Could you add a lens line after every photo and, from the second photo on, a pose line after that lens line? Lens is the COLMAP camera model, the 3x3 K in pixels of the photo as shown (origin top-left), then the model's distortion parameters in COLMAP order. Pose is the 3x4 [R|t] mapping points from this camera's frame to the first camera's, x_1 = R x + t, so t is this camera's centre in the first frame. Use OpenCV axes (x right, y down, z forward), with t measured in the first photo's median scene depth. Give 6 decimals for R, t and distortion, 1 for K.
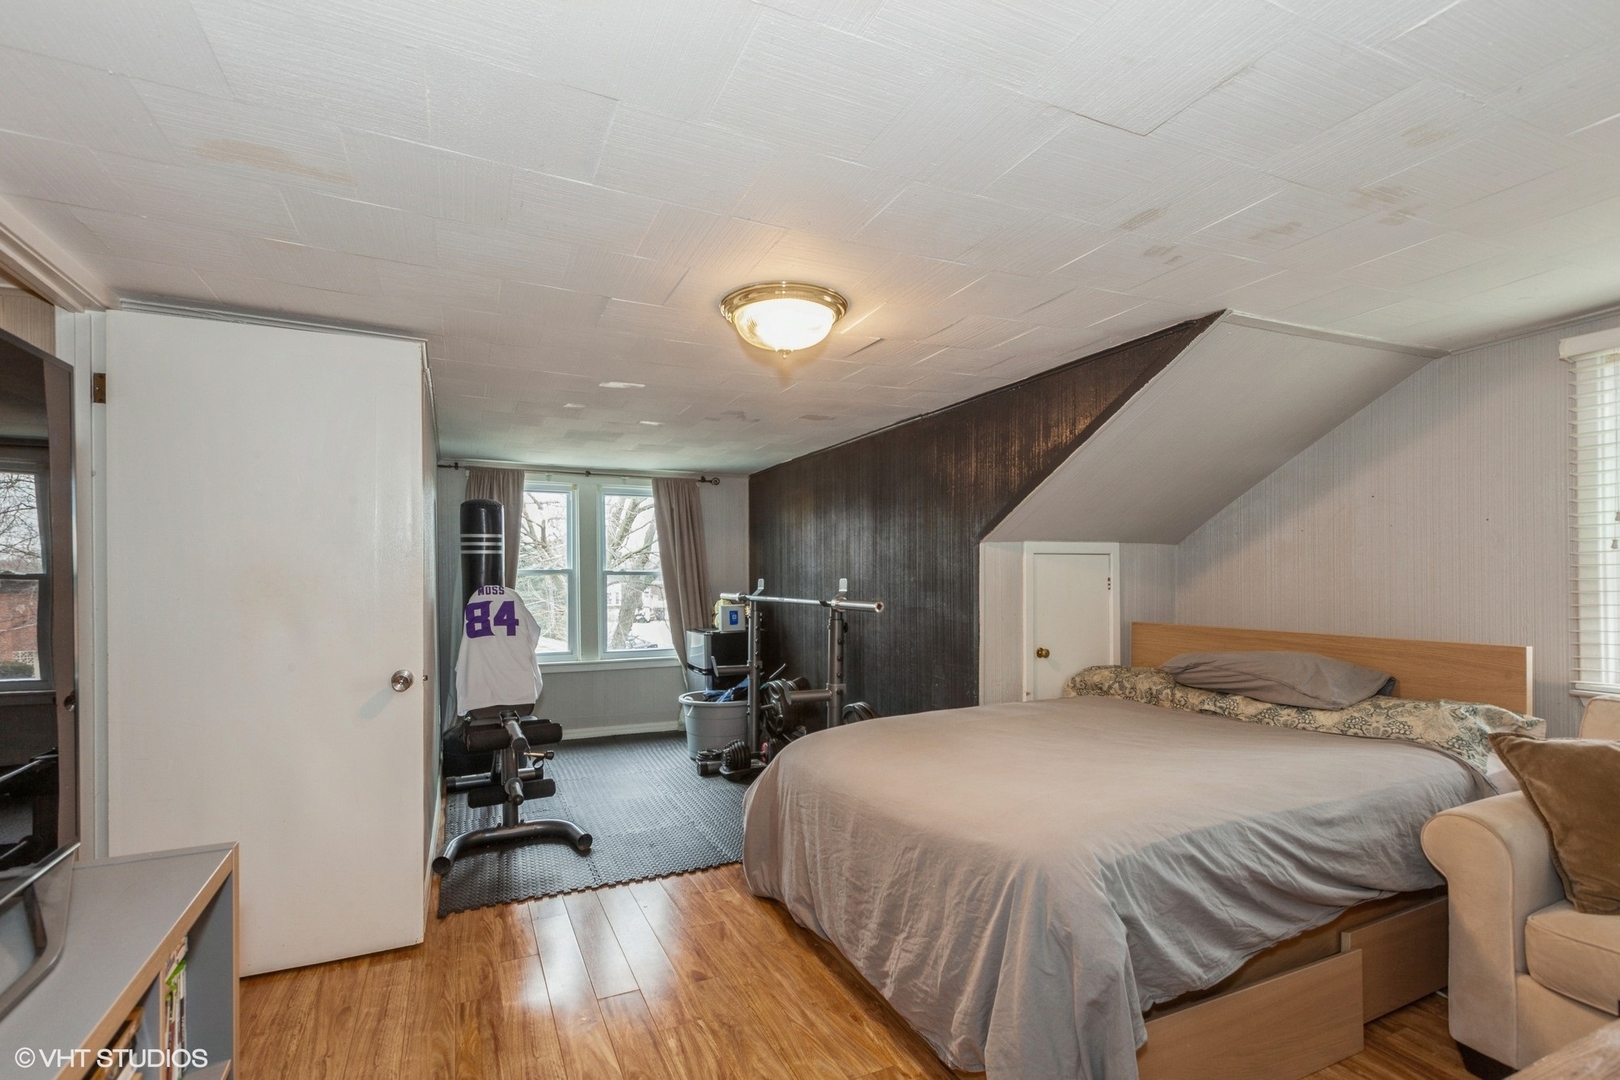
lens RADIAL K [[737.4, 0, 793.3], [0, 737.4, 572.4], [0, 0, 1]] dist [0.000486, 0.000248]
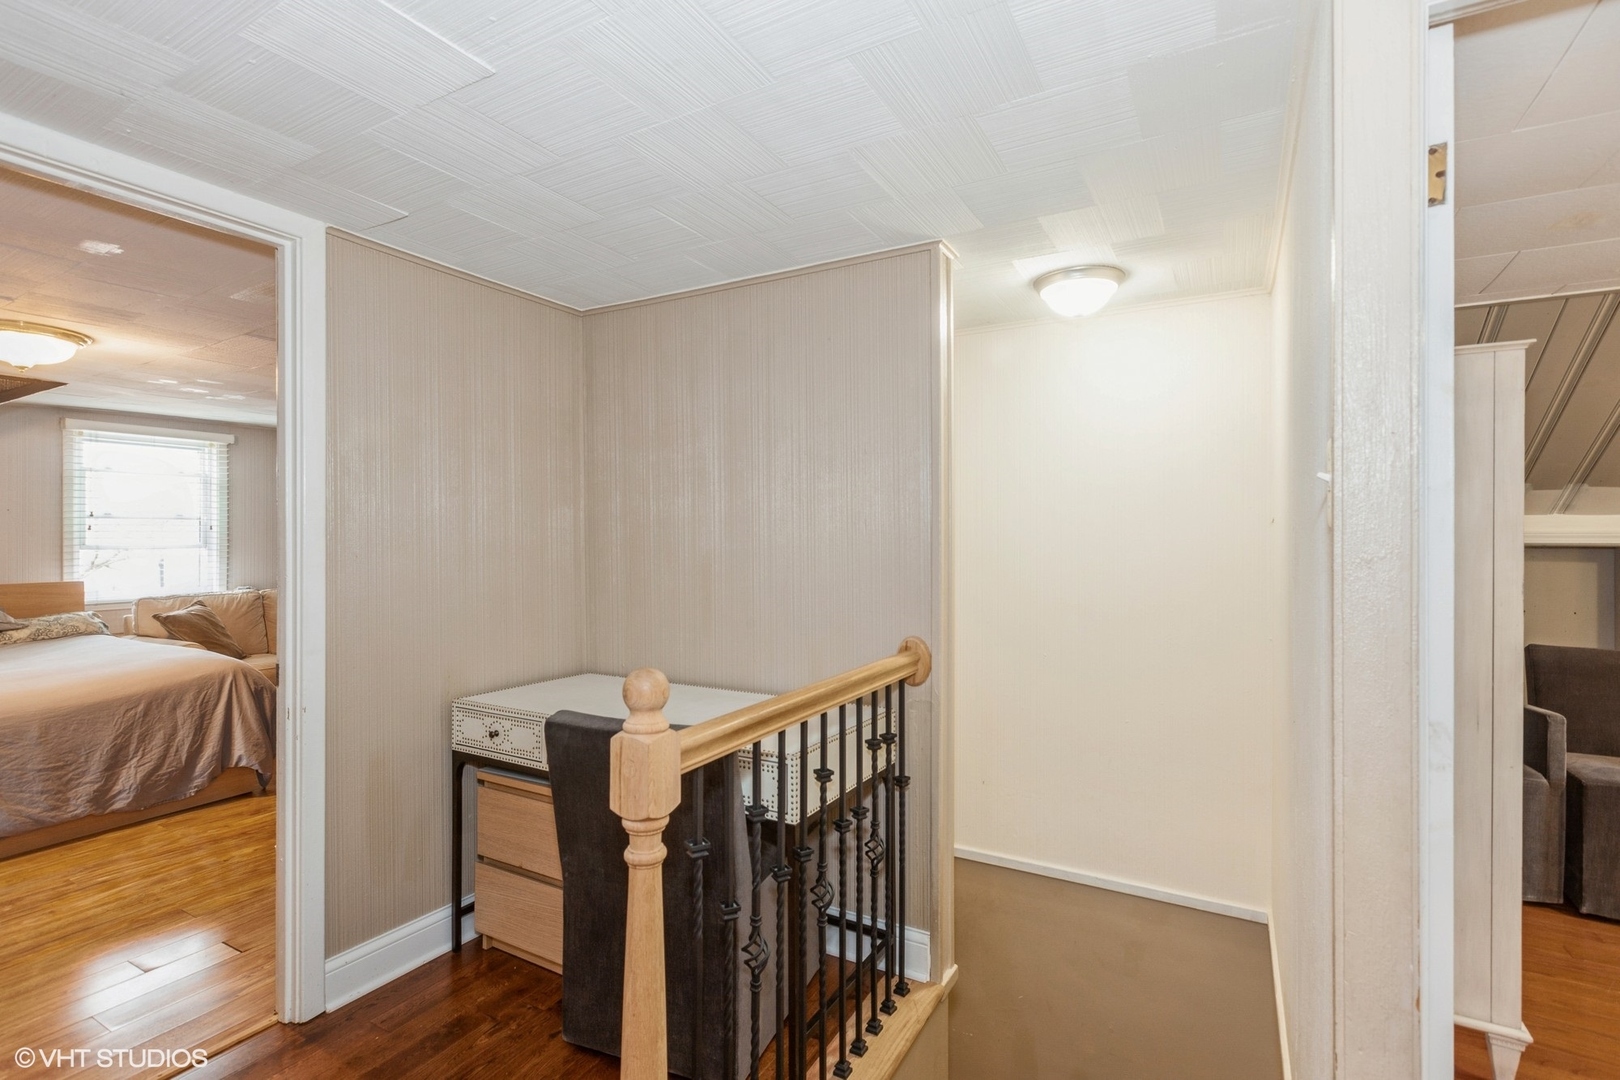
lens RADIAL K [[737.4, 0, 812.2], [0, 737.4, 538.3], [0, 0, 1]] dist [0.000486, 0.000248]
pose [[-0.586691, 0.000595, 0.809810, -2.118690], [0.000494, 1.000000, -0.000376, -0.006480], [-0.809810, 0.000179, -0.586692, 0.746631]]
